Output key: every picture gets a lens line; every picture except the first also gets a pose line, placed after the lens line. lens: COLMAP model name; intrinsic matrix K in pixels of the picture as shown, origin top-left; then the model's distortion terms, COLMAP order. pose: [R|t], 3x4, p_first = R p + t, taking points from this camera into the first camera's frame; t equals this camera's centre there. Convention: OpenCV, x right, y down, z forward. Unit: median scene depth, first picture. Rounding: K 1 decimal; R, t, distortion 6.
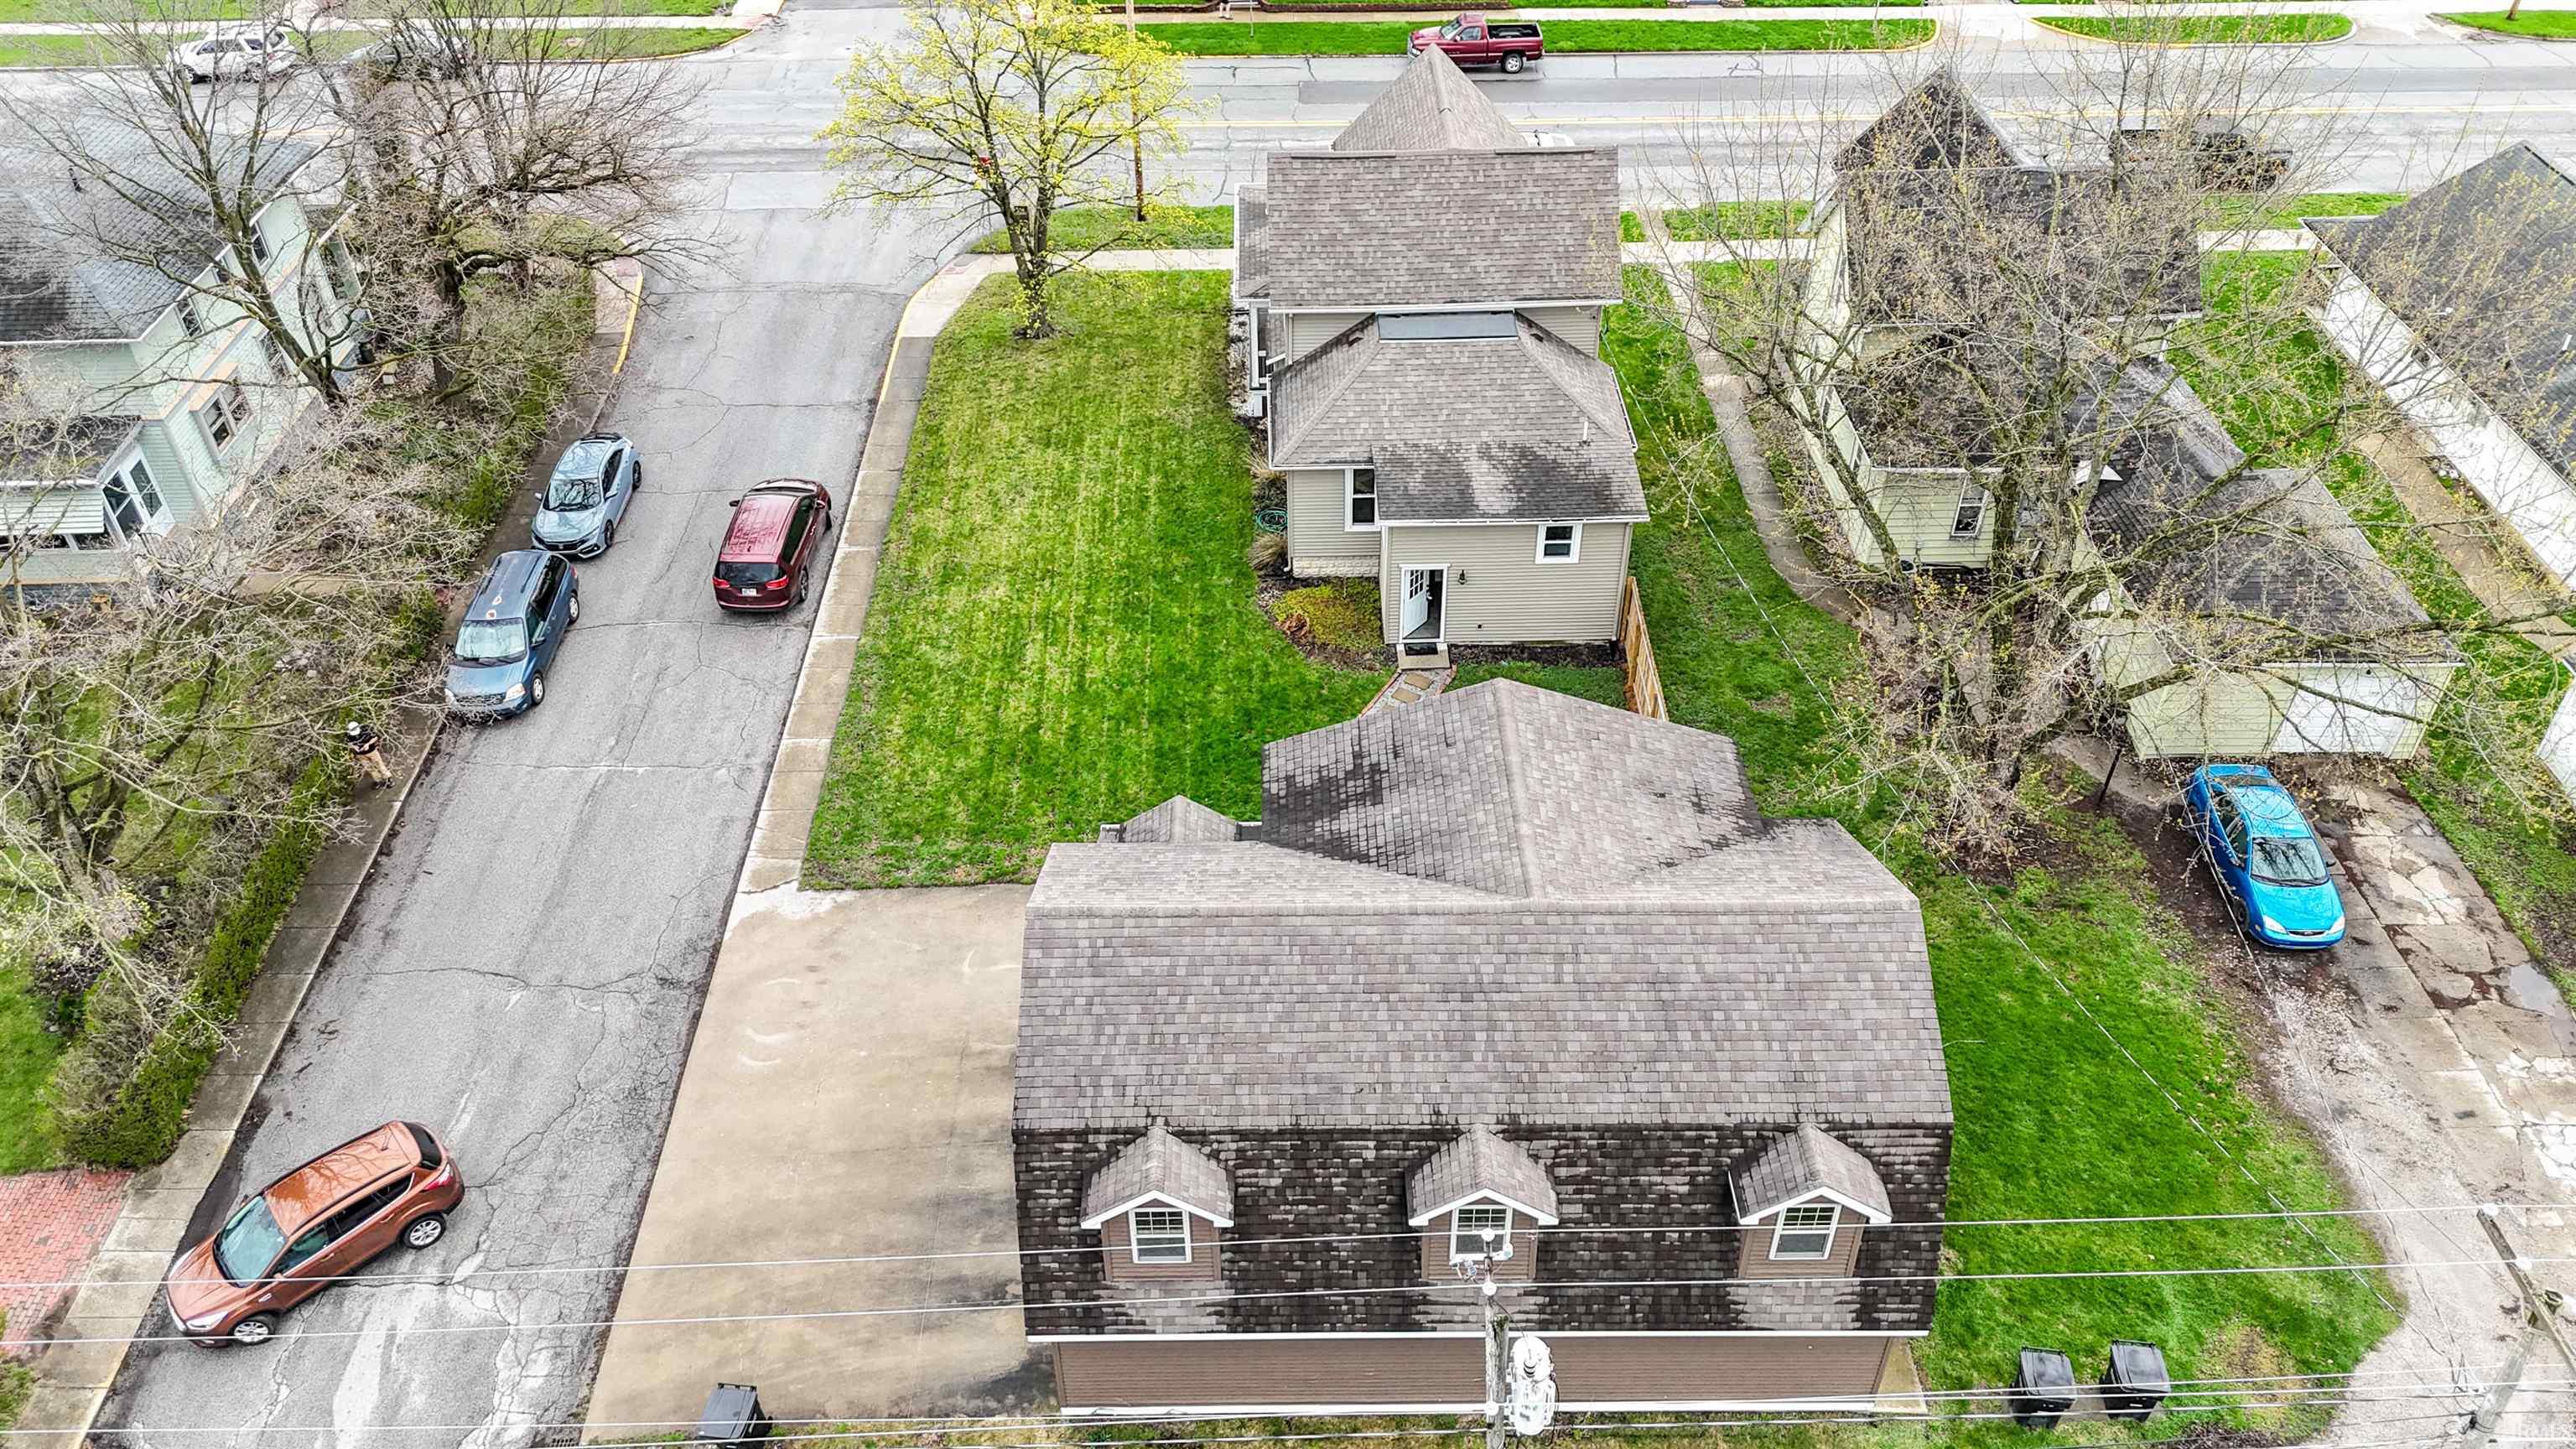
lens RADIAL K [[1923.6, 0, 1296.1], [0, 1923.6, 709.8], [0, 0, 1]] dist [0.072365, -0.042213]
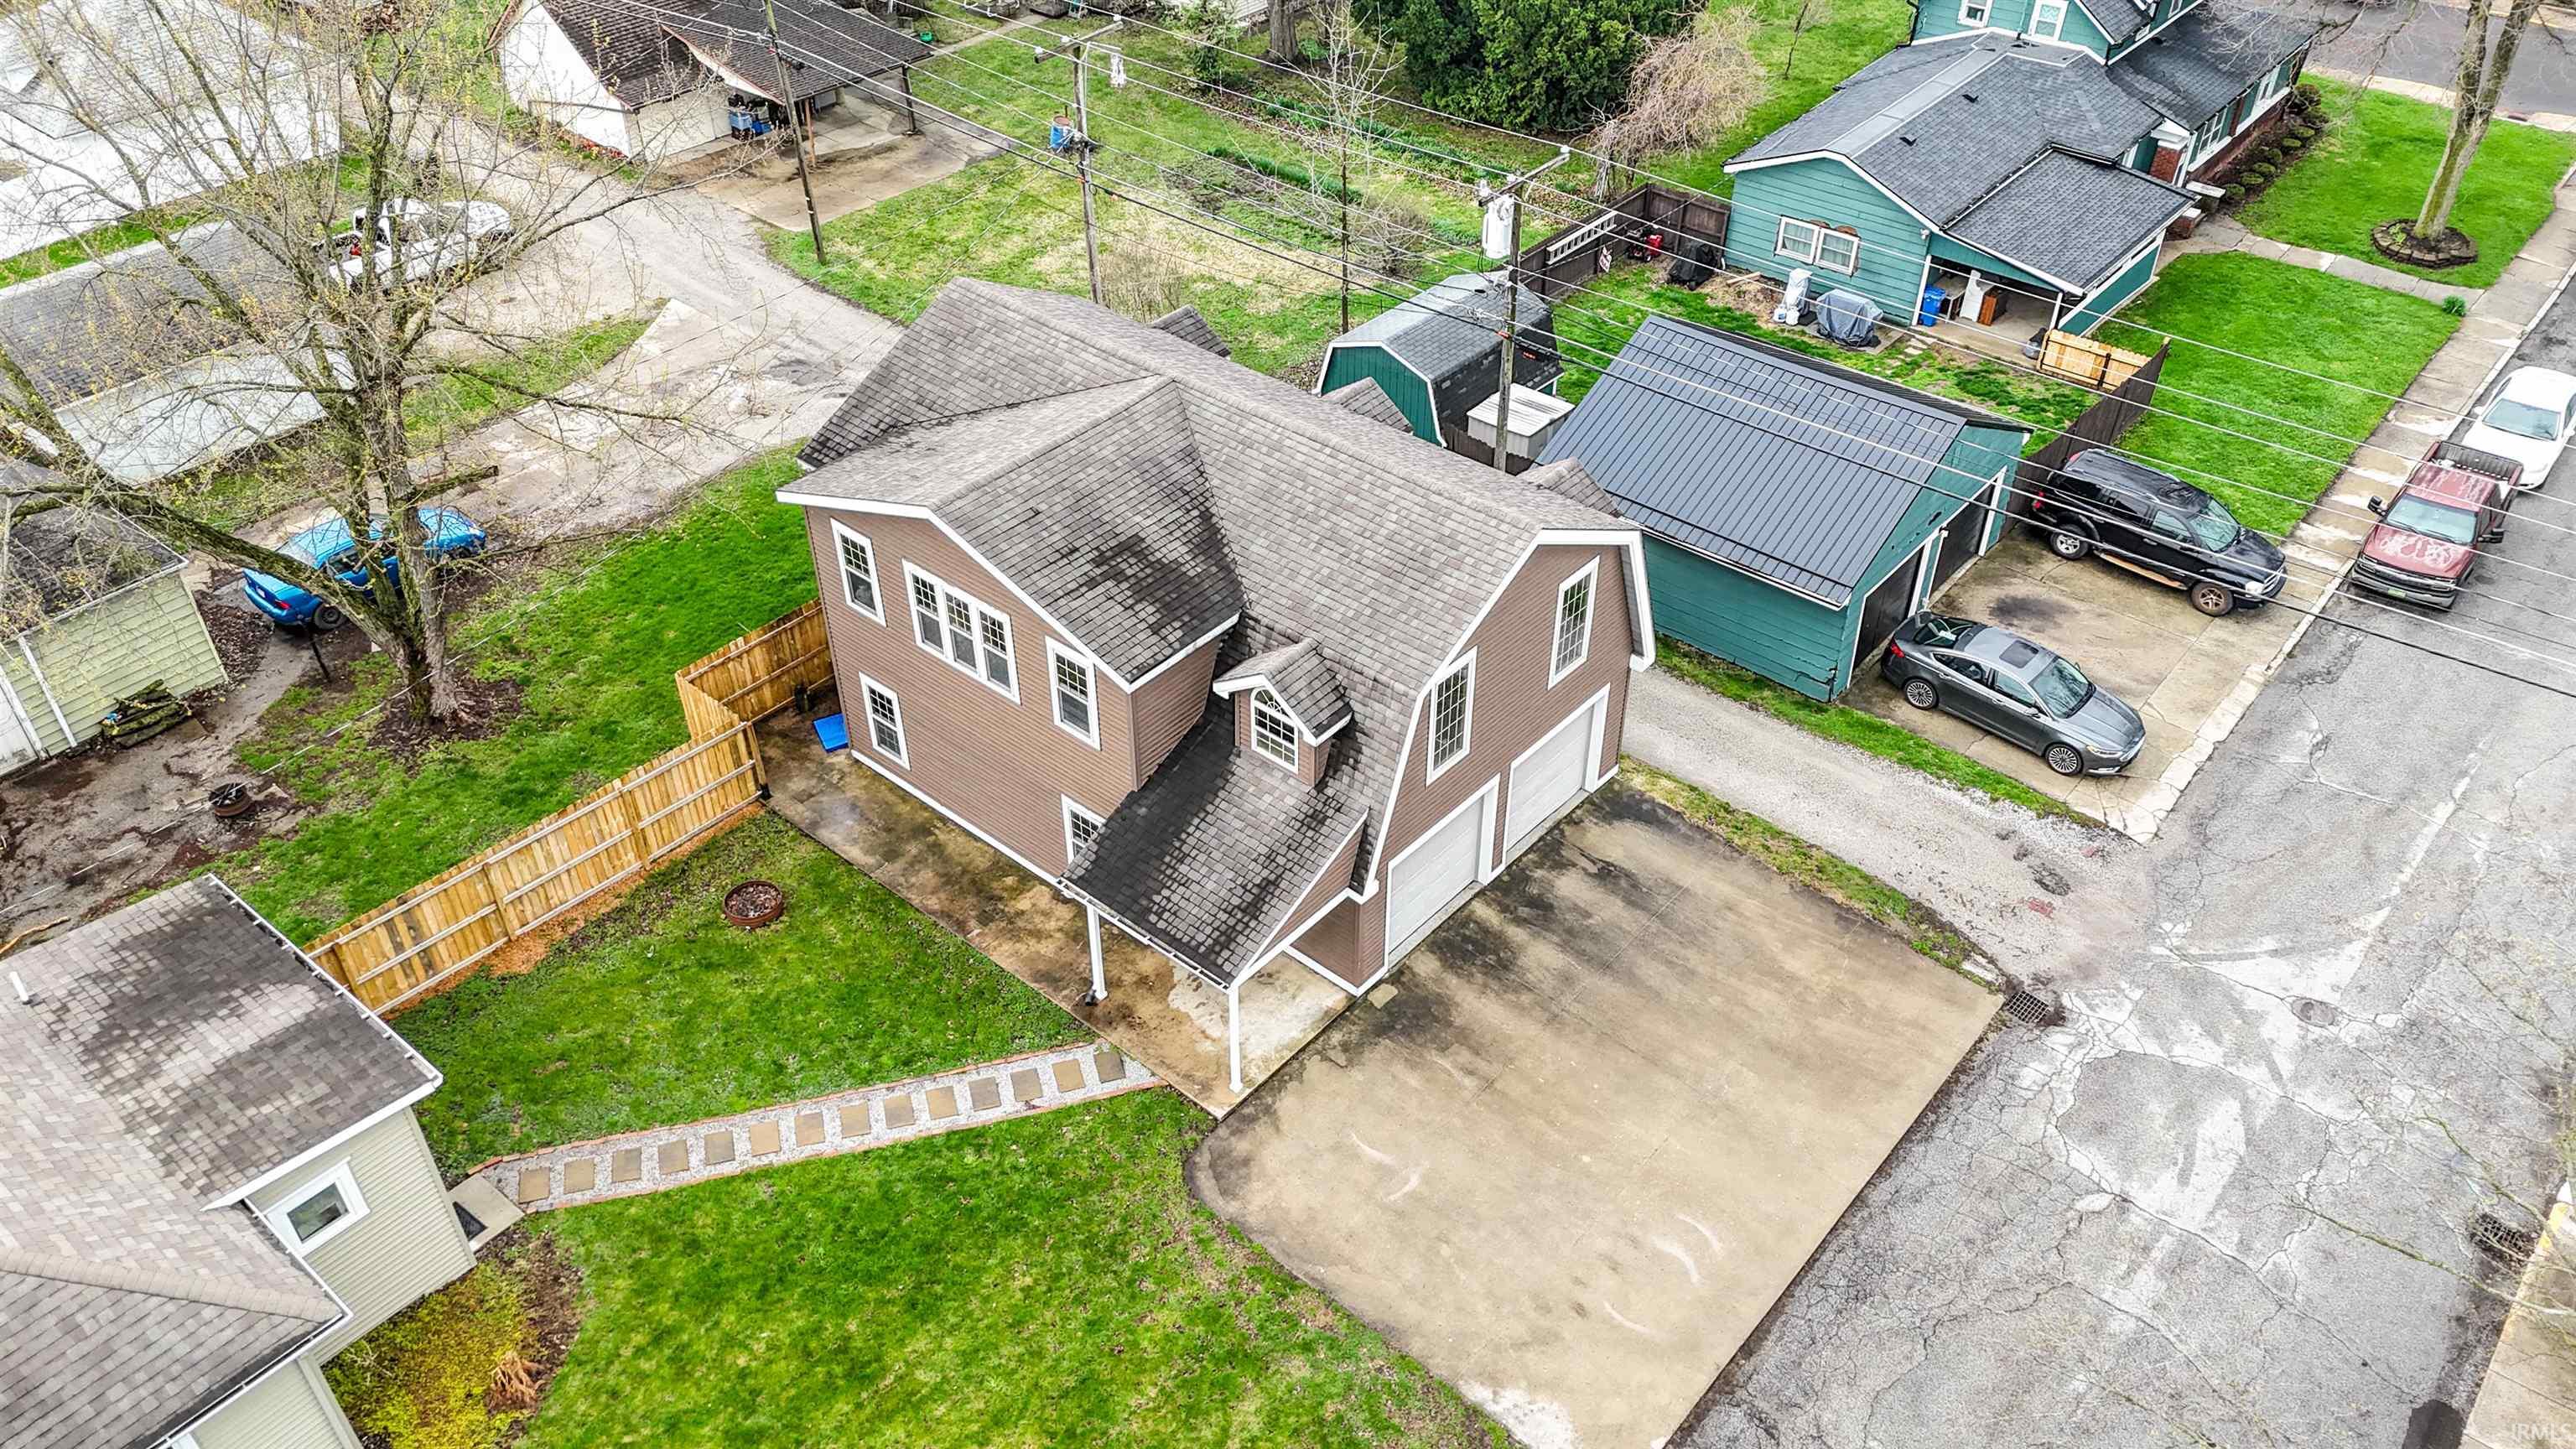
lens RADIAL K [[1923.6, 0, 1287.8], [0, 1923.6, 717.1], [0, 0, 1]] dist [0.072365, -0.042213]
pose [[-0.751360, -0.397171, 0.526985, -0.468747], [0.420332, 0.327572, 0.846178, -0.594473], [-0.508703, 0.857293, -0.079181, 0.949659]]
